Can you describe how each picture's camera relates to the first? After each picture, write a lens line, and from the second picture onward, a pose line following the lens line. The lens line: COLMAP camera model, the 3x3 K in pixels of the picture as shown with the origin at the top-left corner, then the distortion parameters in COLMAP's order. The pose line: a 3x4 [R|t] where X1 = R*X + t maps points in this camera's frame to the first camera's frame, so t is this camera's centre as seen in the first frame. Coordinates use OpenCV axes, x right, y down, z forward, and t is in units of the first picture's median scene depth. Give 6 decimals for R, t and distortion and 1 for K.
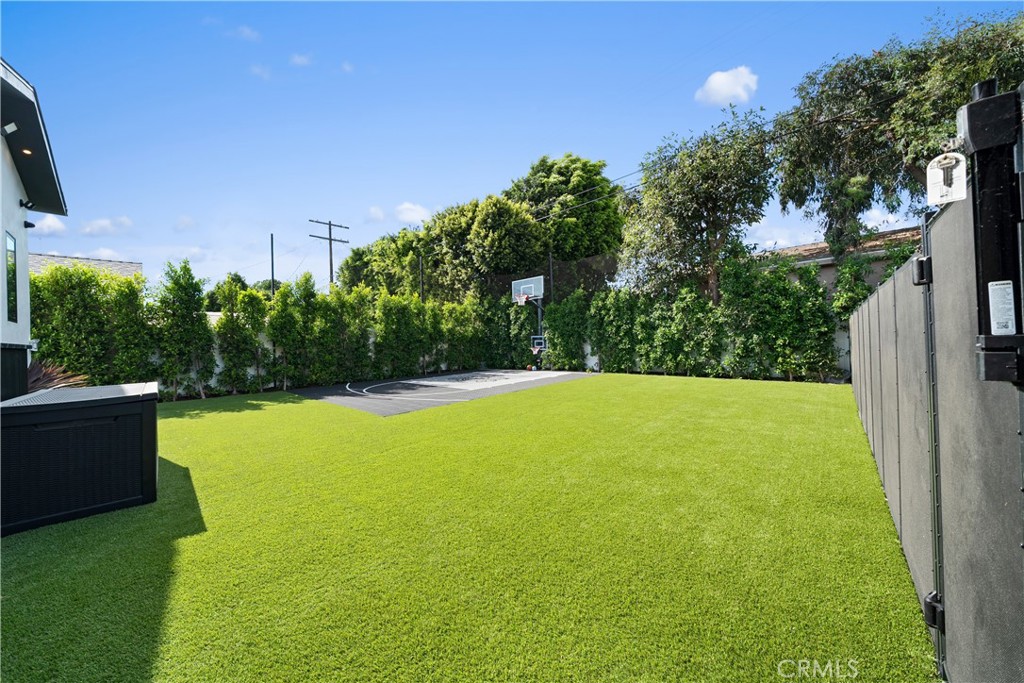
lens RADIAL K [[348.1, 0, 509.0], [0, 348.1, 341.9], [0, 0, 1]] dist [-0.005734, -0.000096]
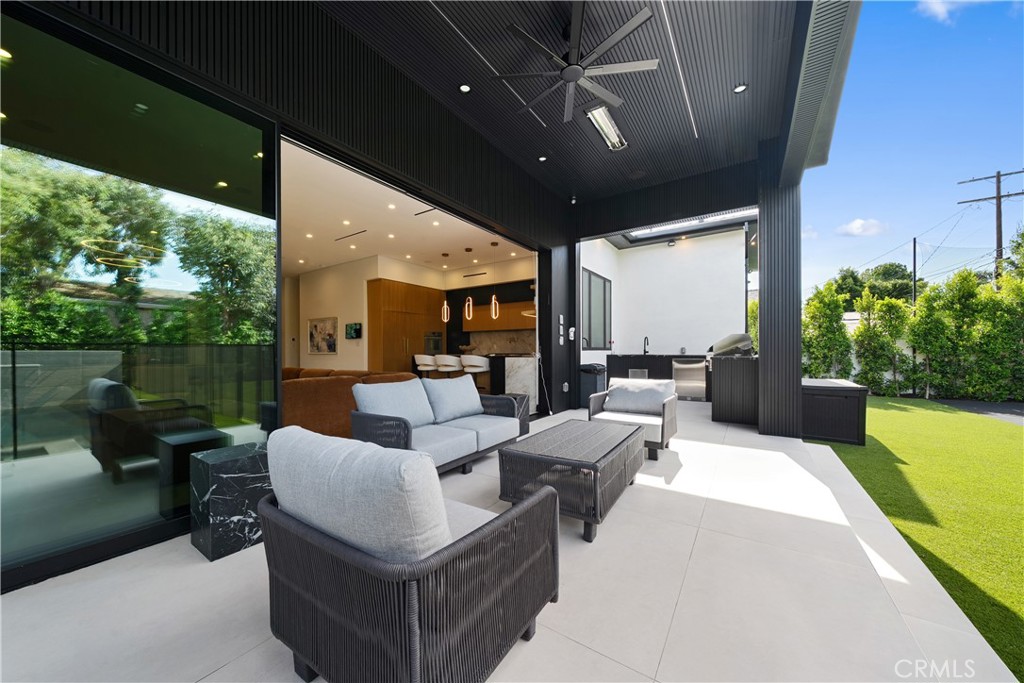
lens RADIAL K [[357.2, 0, 496.6], [0, 357.2, 353.4], [0, 0, 1]] dist [-0.011635, -0.000028]
pose [[0.142684, 0.037580, -0.989055, 0.101439], [0.005166, 0.999237, 0.038712, -0.021594], [0.989755, -0.010633, 0.142381, -0.228166]]
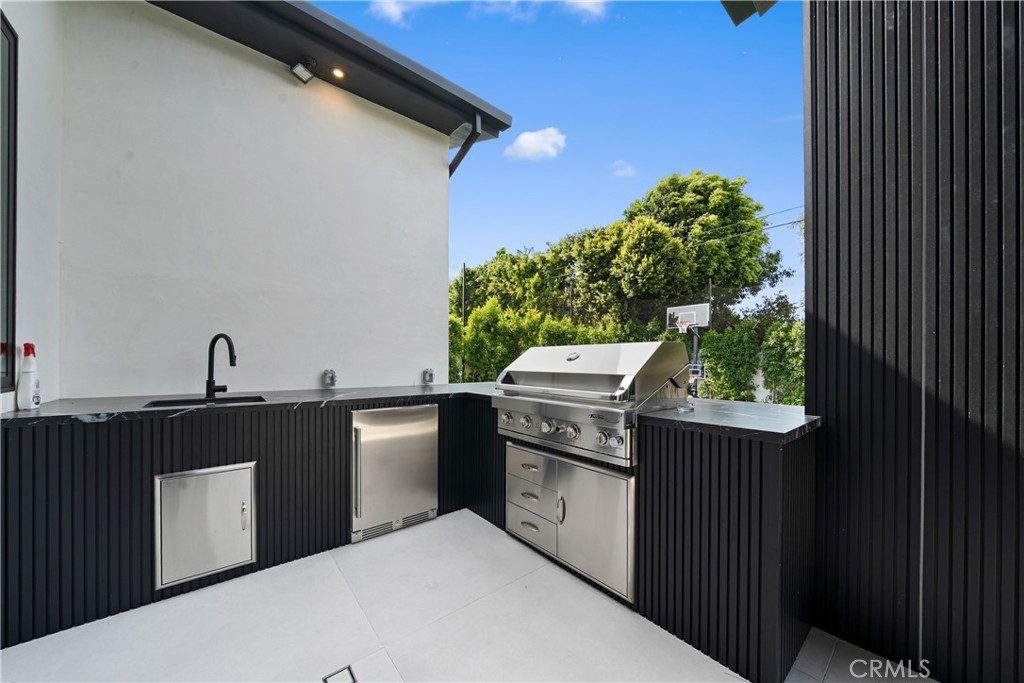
lens RADIAL K [[357.7, 0, 513.2], [0, 357.7, 361.7], [0, 0, 1]] dist [-0.000276, -0.000032]
pose [[0.992047, 0.032561, -0.121584, -0.284694], [-0.031591, 0.999452, 0.009898, -0.017800], [0.121840, -0.005978, 0.992532, -0.049367]]
